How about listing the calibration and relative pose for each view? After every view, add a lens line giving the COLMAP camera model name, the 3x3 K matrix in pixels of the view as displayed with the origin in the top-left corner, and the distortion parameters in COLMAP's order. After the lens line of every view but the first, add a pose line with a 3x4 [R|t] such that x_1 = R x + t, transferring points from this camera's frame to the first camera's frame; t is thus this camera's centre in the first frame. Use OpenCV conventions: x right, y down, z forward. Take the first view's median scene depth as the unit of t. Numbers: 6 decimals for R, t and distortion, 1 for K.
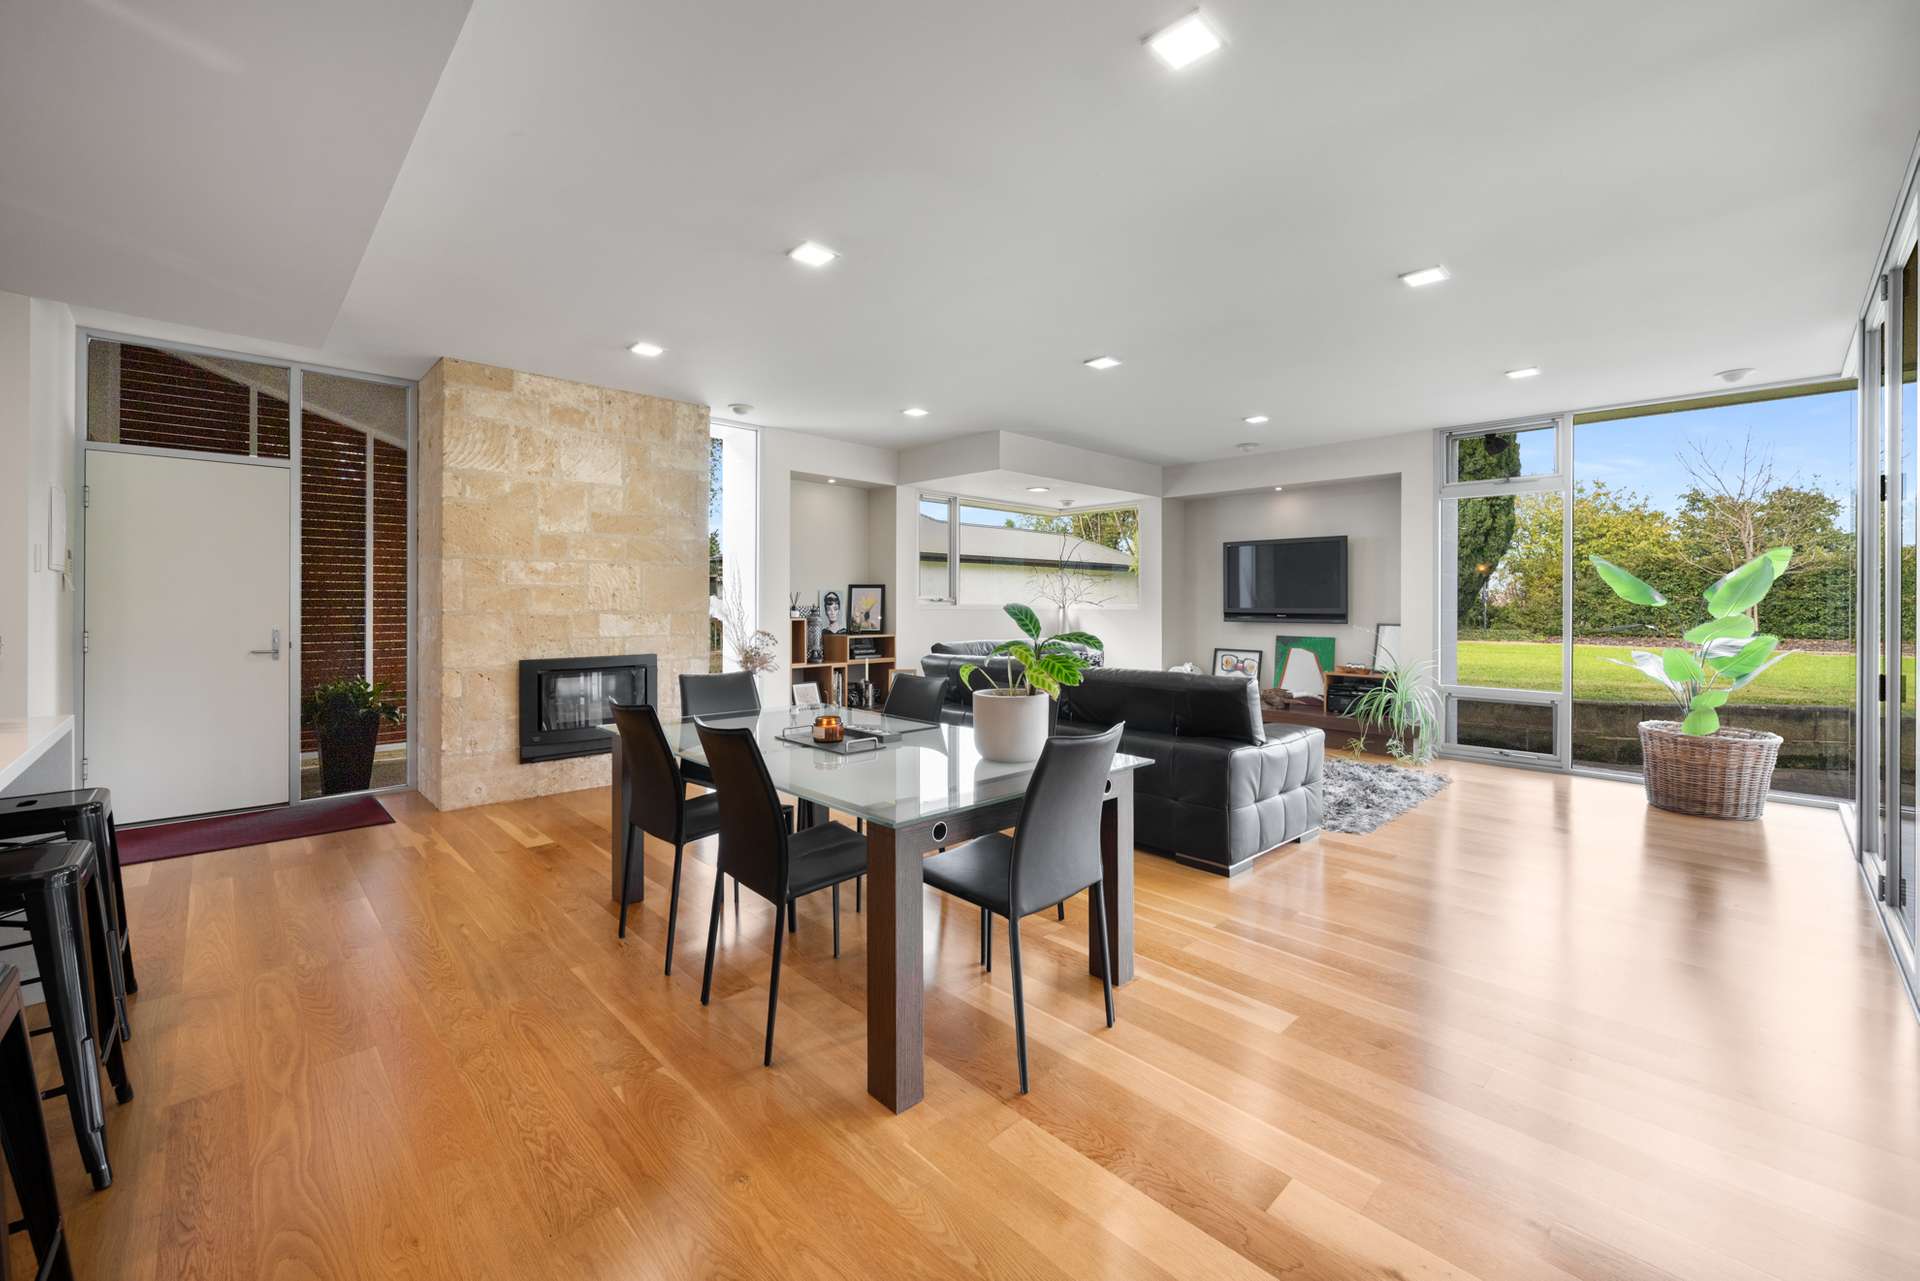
lens RADIAL K [[771.2, 0, 968.9], [0, 771.2, 600.8], [0, 0, 1]] dist [-0.001267, 0.000211]
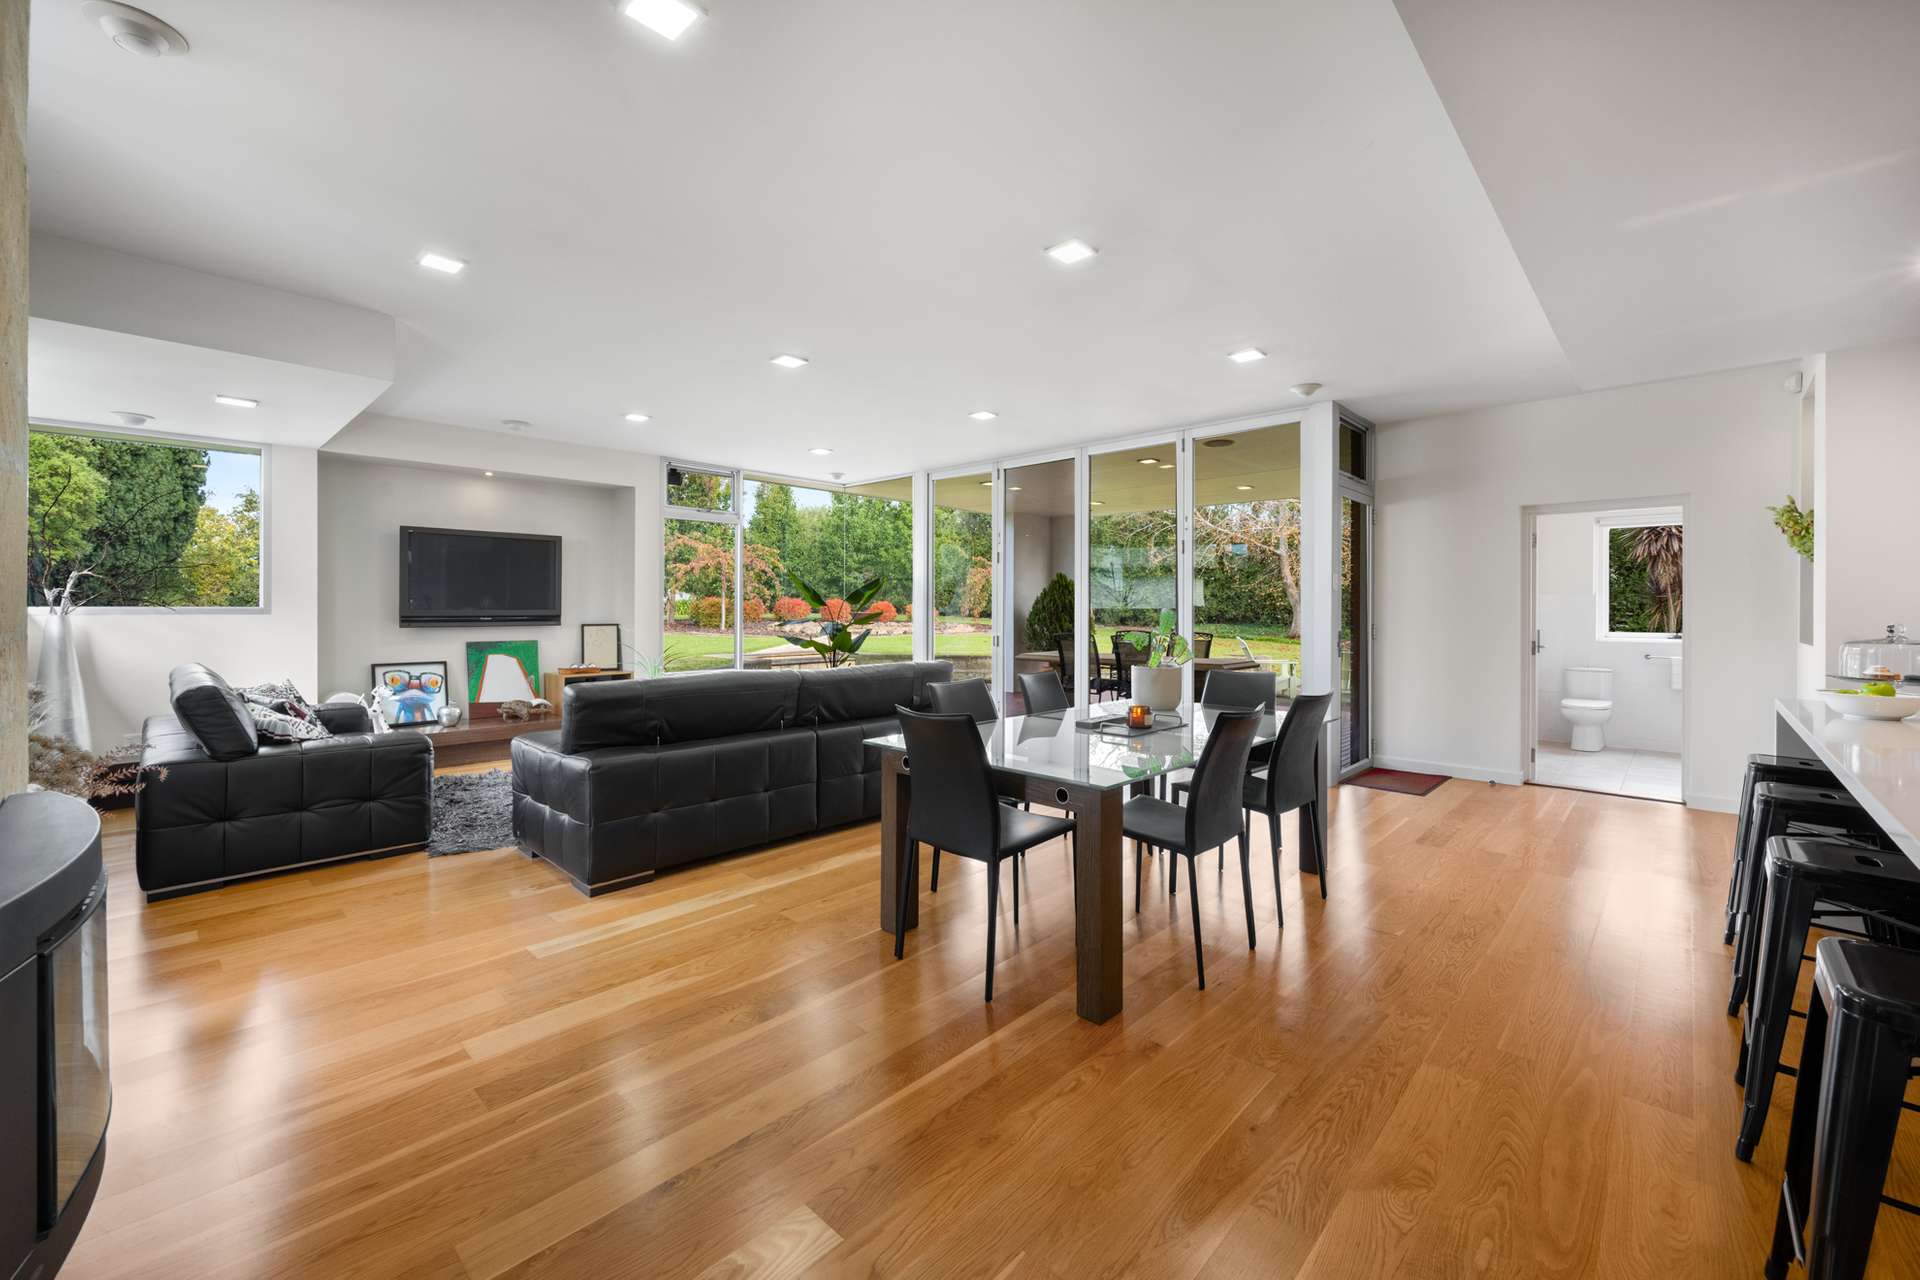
lens RADIAL K [[777.3, 0, 963.4], [0, 777.3, 607.9], [0, 0, 1]] dist [-0.000937, 0.000166]
pose [[-0.044865, -0.005052, 0.998980, -0.606942], [-0.004599, 0.999978, 0.004850, 0.000310], [-0.998982, -0.004376, -0.044888, 0.600674]]
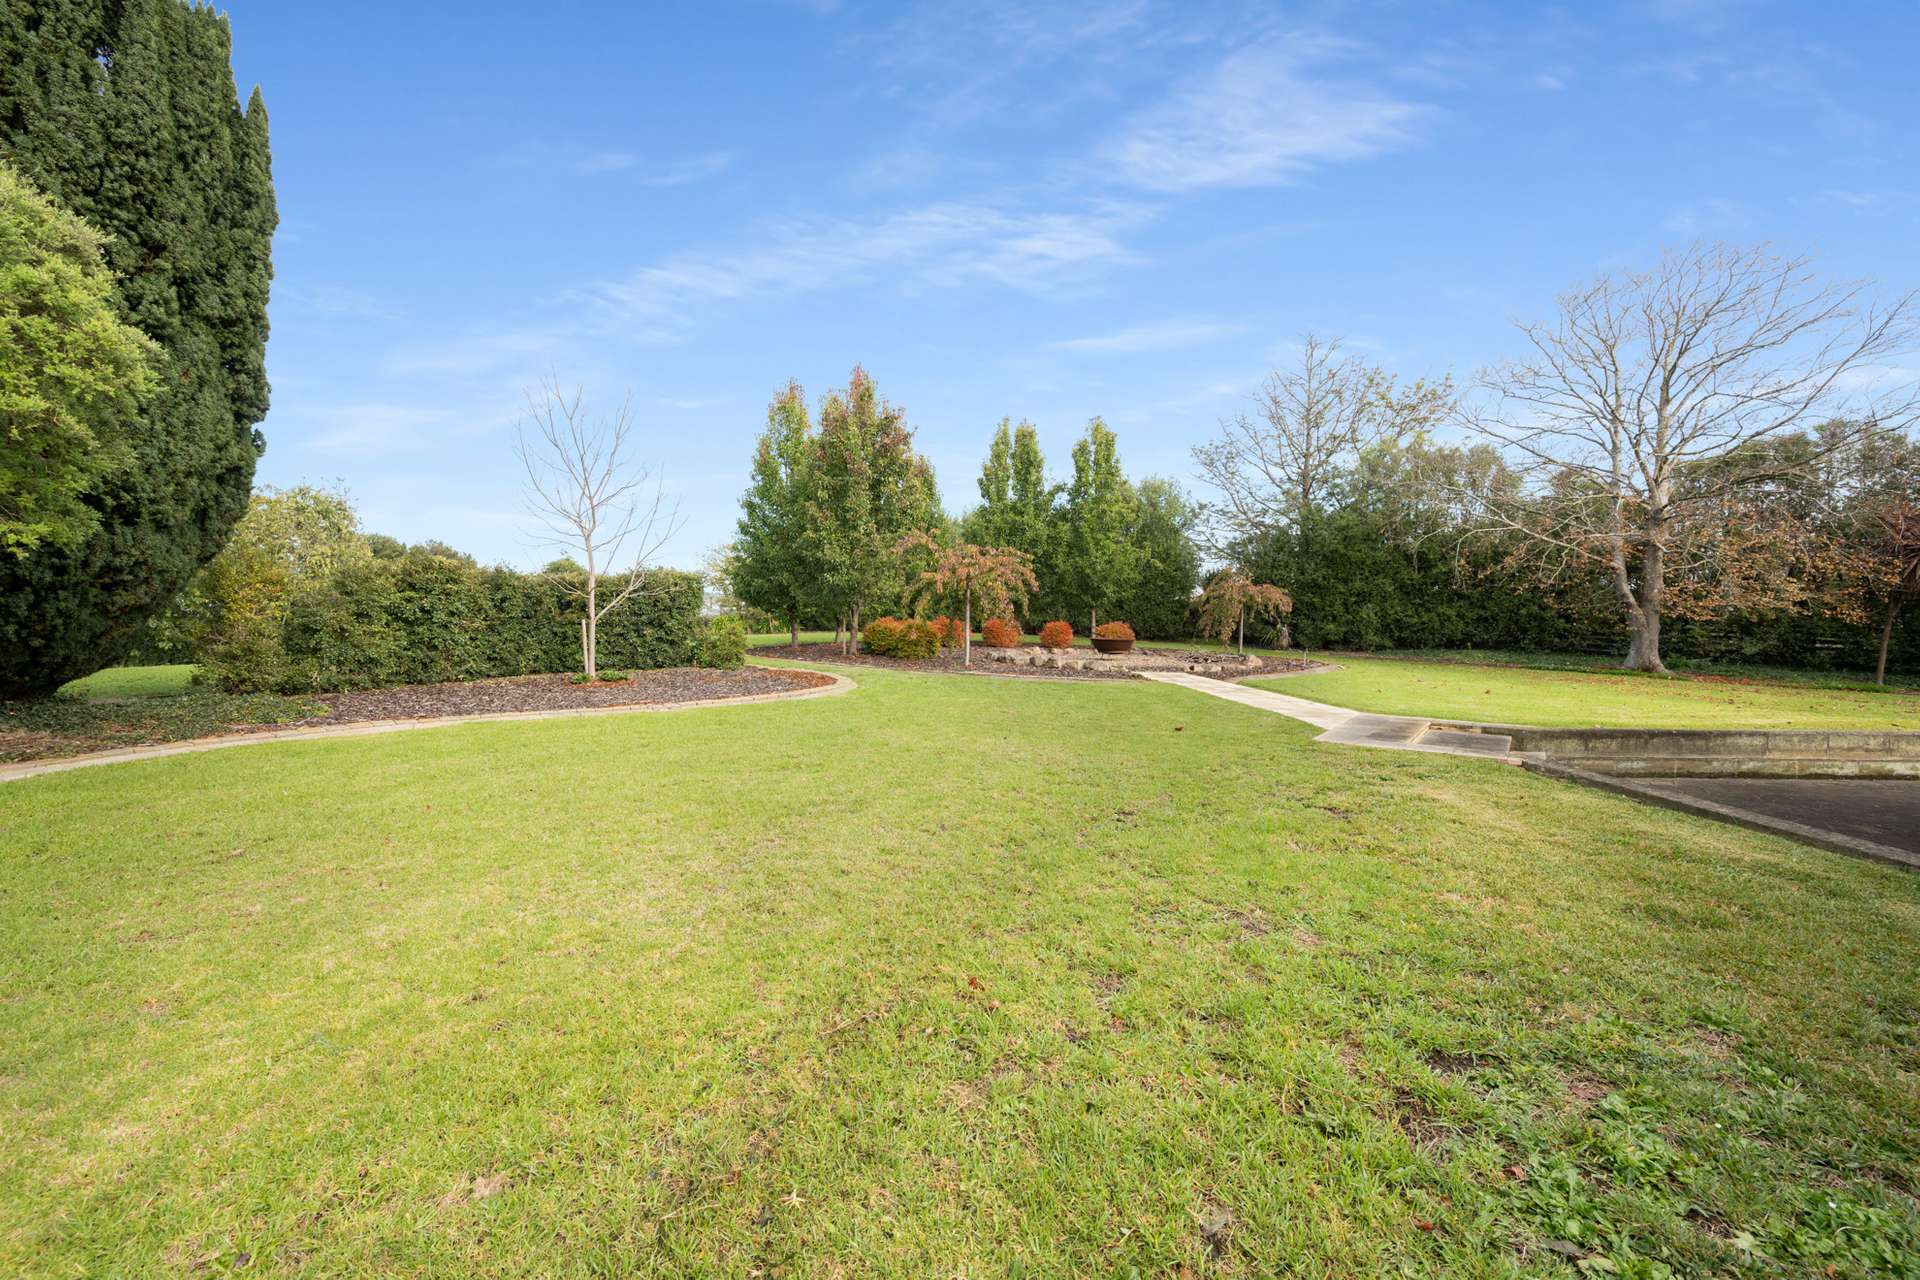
lens RADIAL K [[758.4, 0, 960.0], [0, 758.4, 640.0], [0, 0, 1]] dist [0.000608, -0.000223]
pose [[-0.139622, -0.032177, 0.989682, 0.589456], [-0.007403, 0.999478, 0.031451, -0.040670], [-0.990177, -0.002935, -0.139788, 2.001064]]
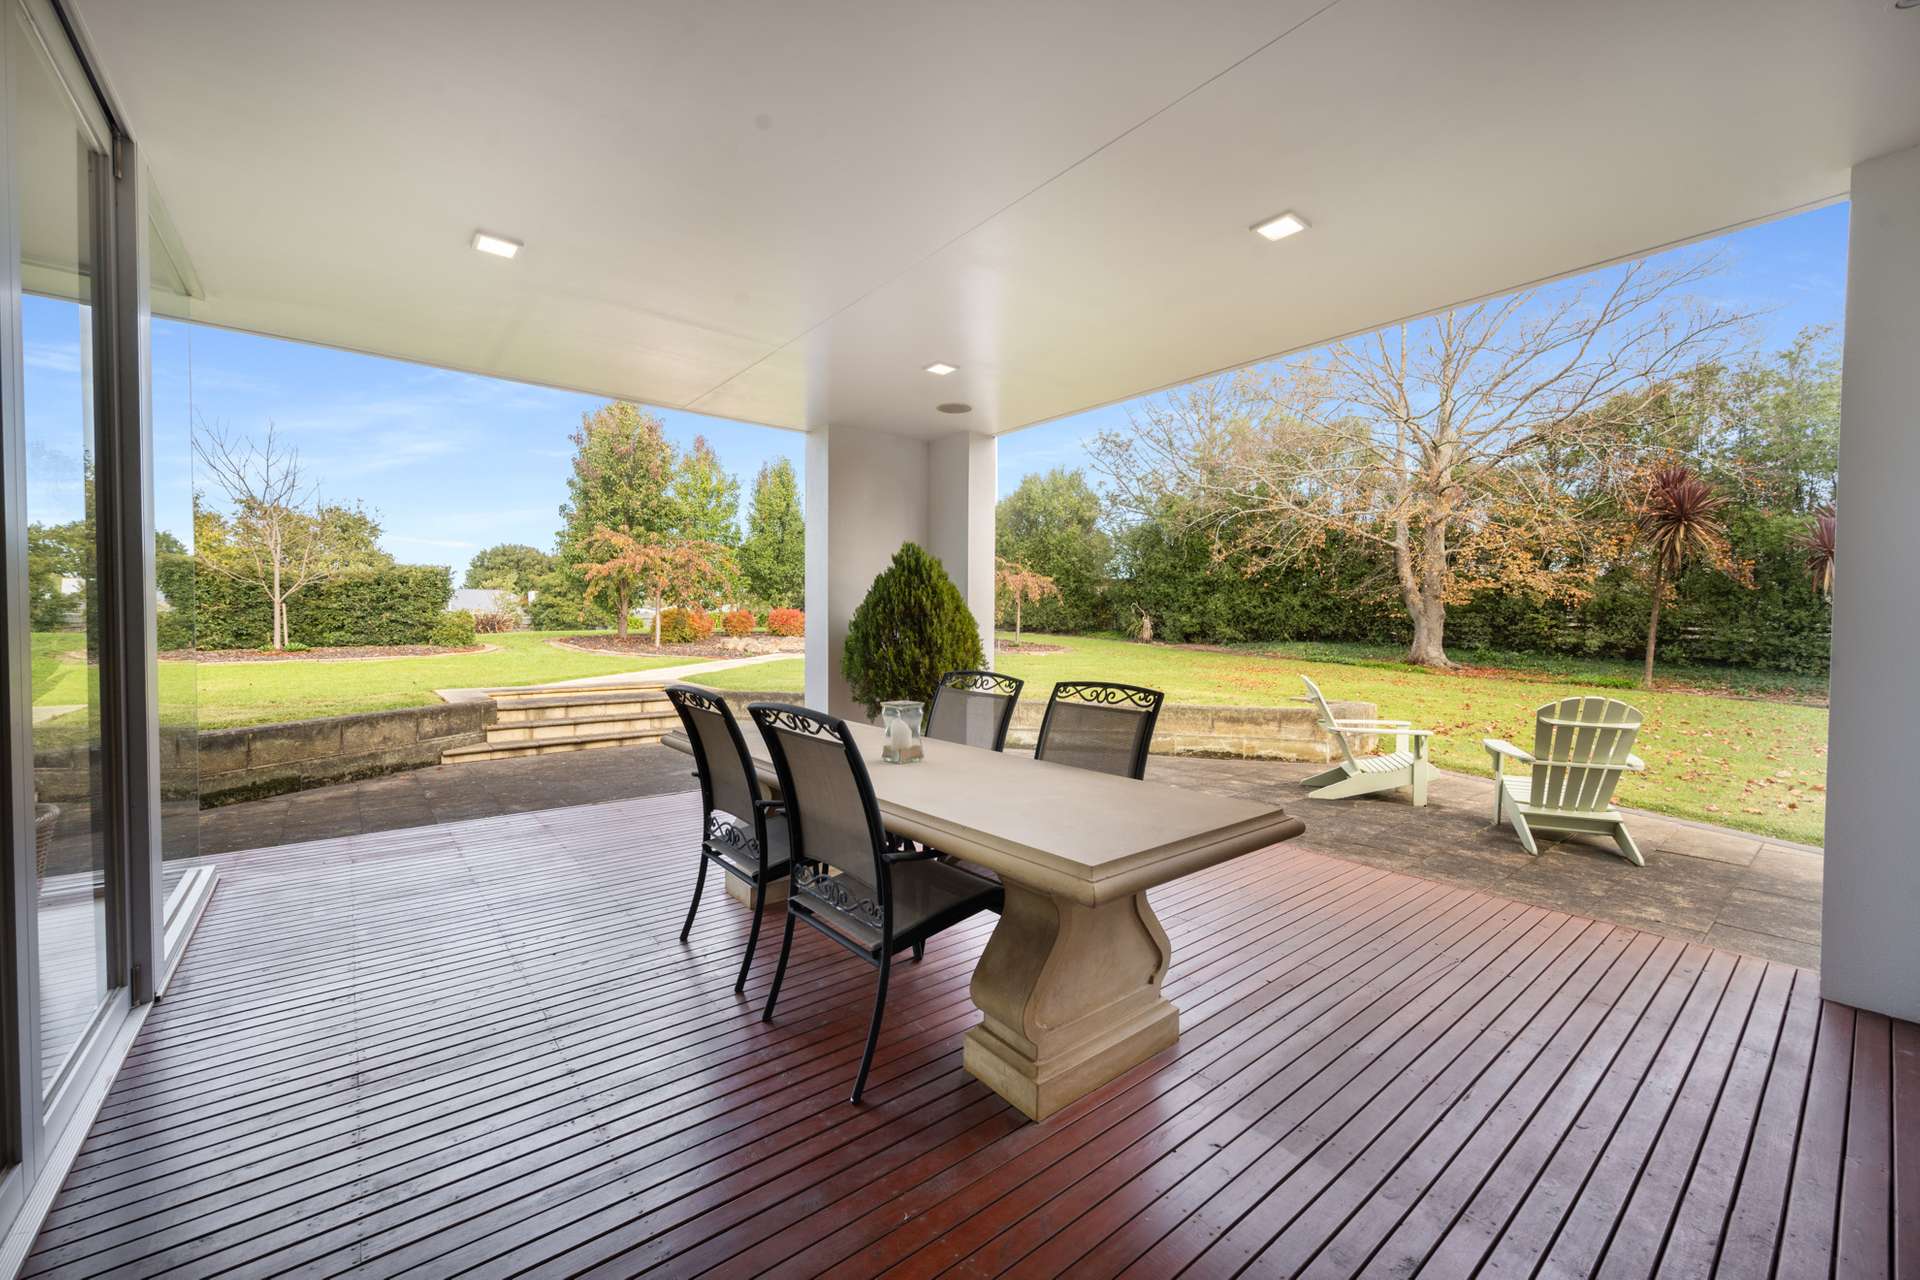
lens RADIAL K [[758.4, 0, 960.0], [0, 758.4, 640.0], [0, 0, 1]] dist [0.000608, -0.000223]
pose [[0.089502, -0.028712, 0.995573, 0.365956], [-0.007263, 0.999539, 0.029479, 0.009852], [-0.995960, -0.009870, 0.089252, 0.151130]]
